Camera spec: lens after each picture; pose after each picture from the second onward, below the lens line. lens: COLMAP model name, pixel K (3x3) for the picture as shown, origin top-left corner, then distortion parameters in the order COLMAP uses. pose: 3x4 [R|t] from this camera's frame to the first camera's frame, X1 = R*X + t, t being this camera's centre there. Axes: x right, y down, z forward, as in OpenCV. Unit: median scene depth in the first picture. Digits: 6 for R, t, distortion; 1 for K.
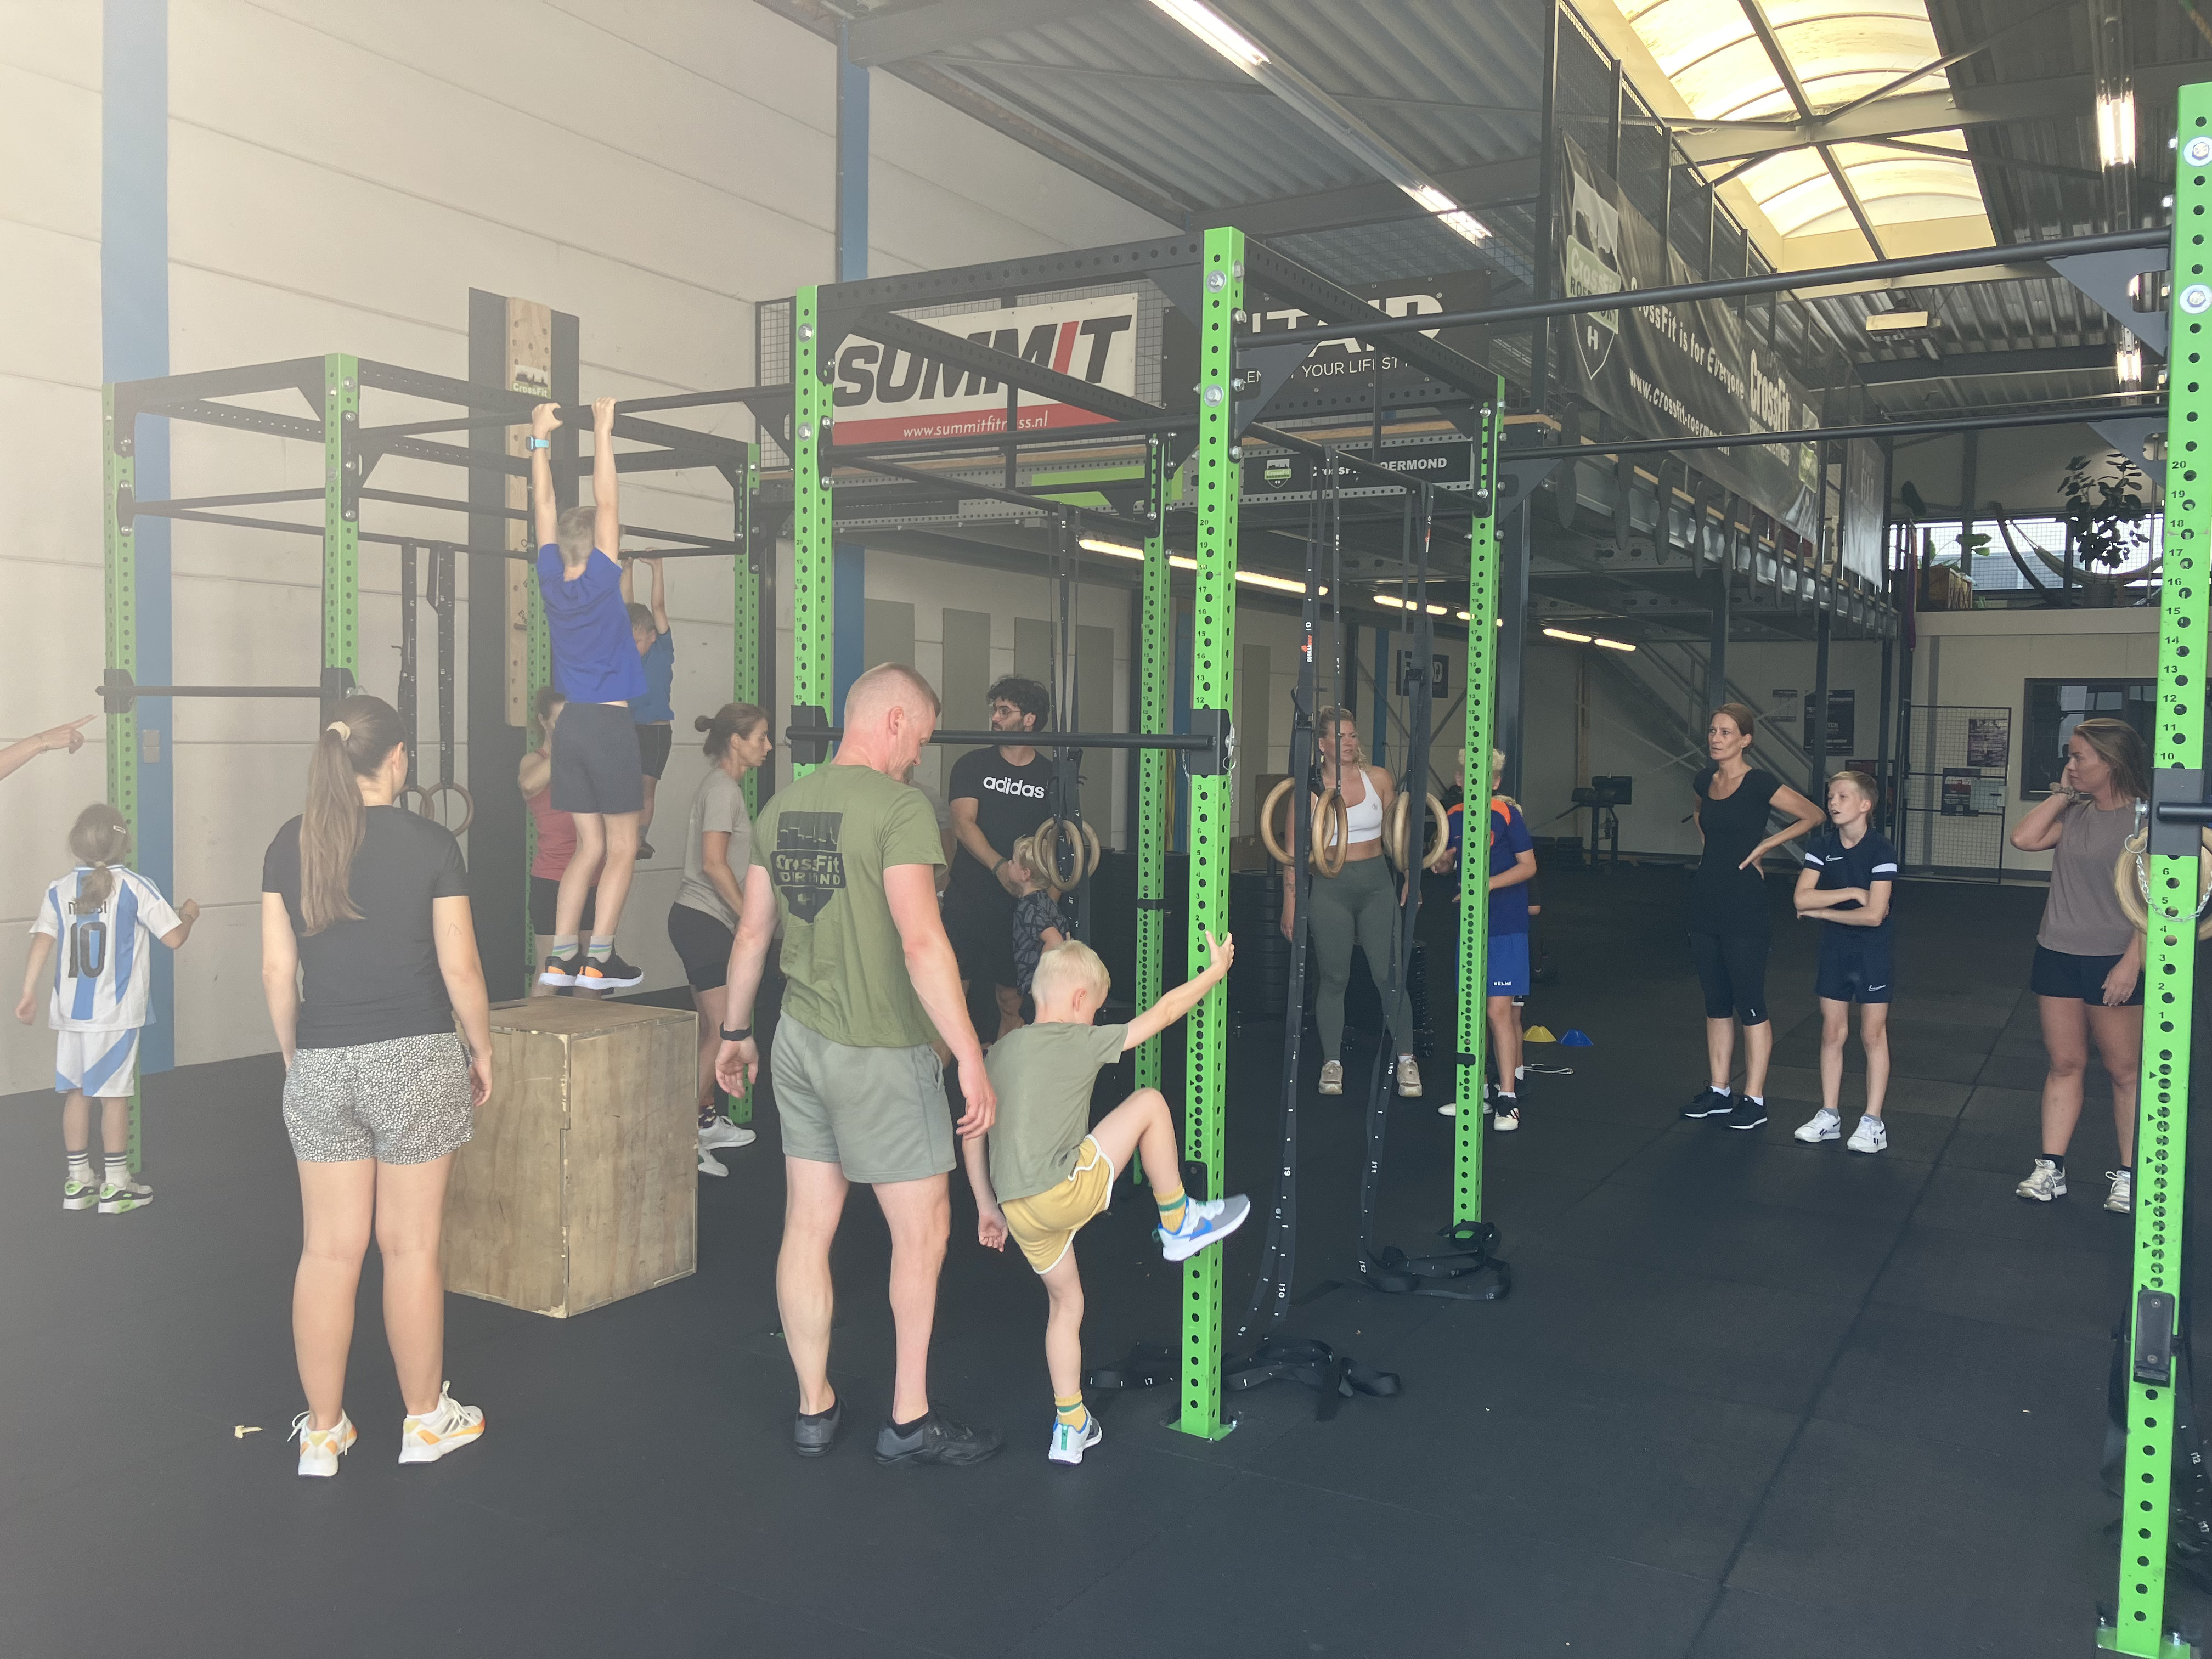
lens RADIAL K [[1806.5, 0, 1106.0], [0, 1806.5, 829.5], [0, 0, 1]] dist [0.005241, -0.000542]
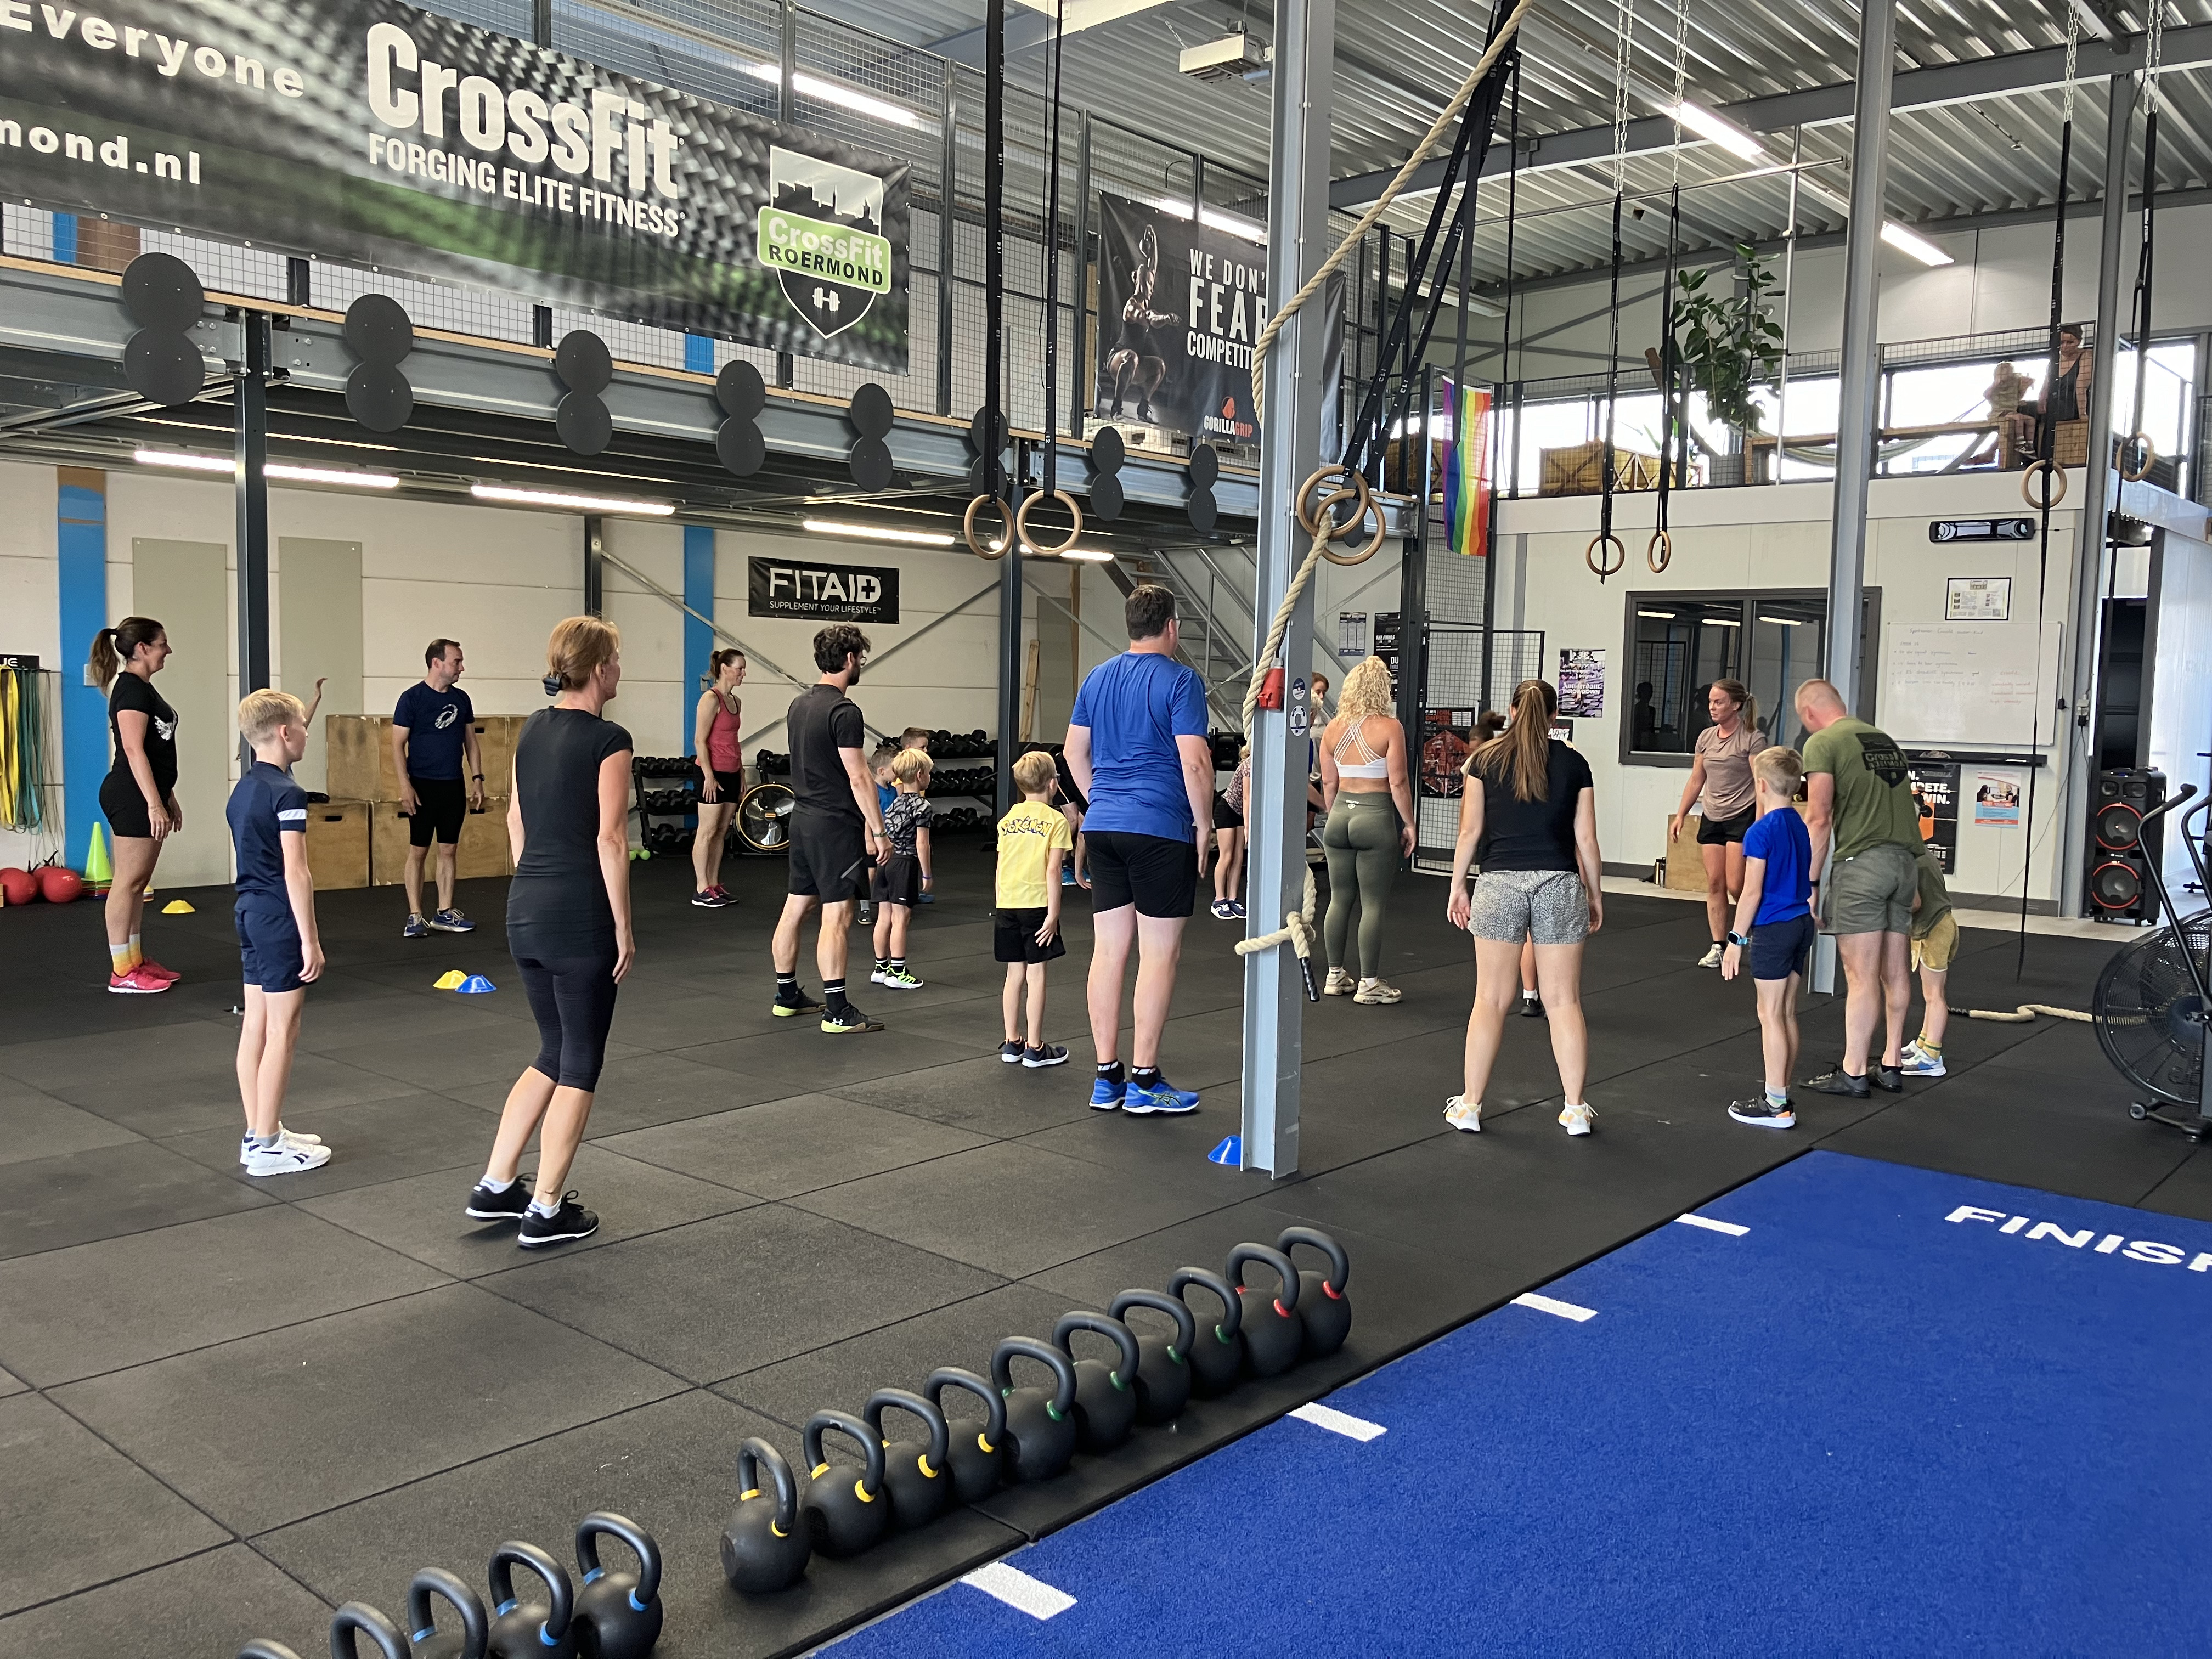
lens RADIAL K [[1817.1, 0, 1106.0], [0, 1817.1, 829.5], [0, 0, 1]] dist [0.036365, -0.139980]
pose [[0.978943, 0.021812, -0.202964, 0.441099], [-0.017784, 0.999607, 0.021654, -0.002747], [0.203357, -0.017588, 0.978947, 0.251129]]
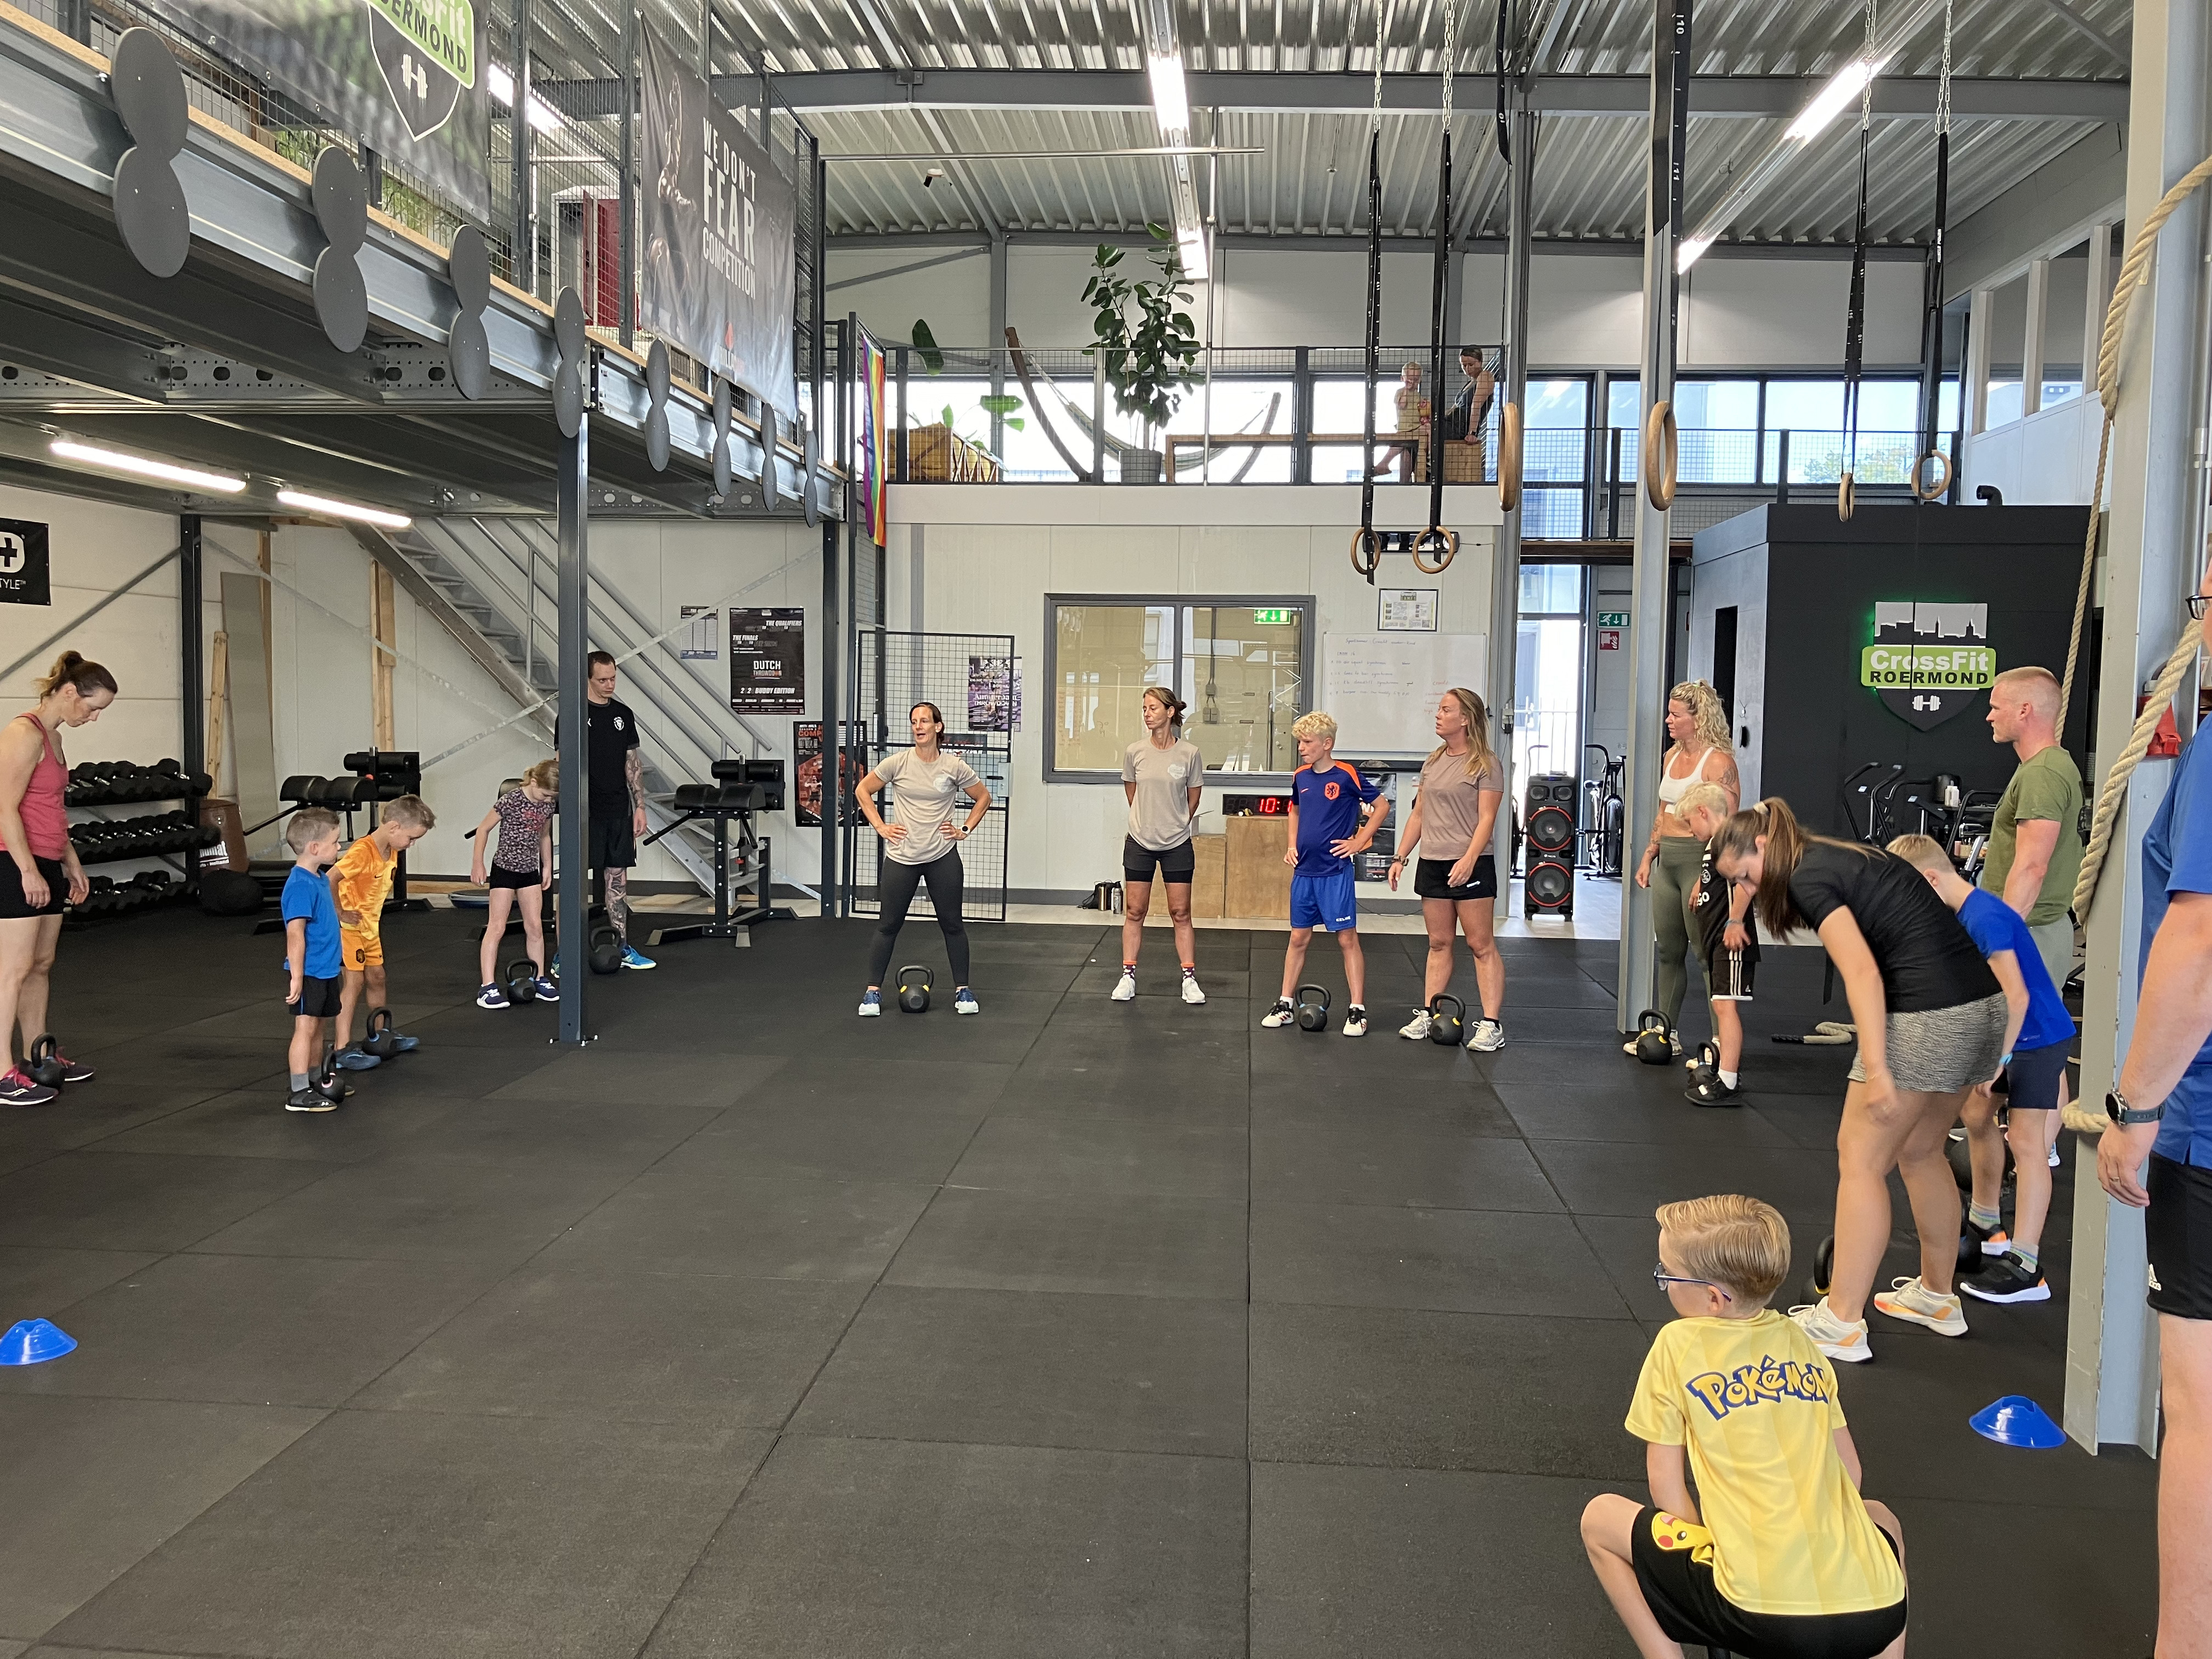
lens RADIAL K [[1806.5, 0, 1106.0], [0, 1806.5, 829.5], [0, 0, 1]] dist [0.005241, -0.000542]
pose [[0.909424, -0.027663, 0.414950, 0.250385], [0.019286, 0.999517, 0.024366, -0.014313], [-0.415423, -0.014157, 0.909518, 0.392260]]
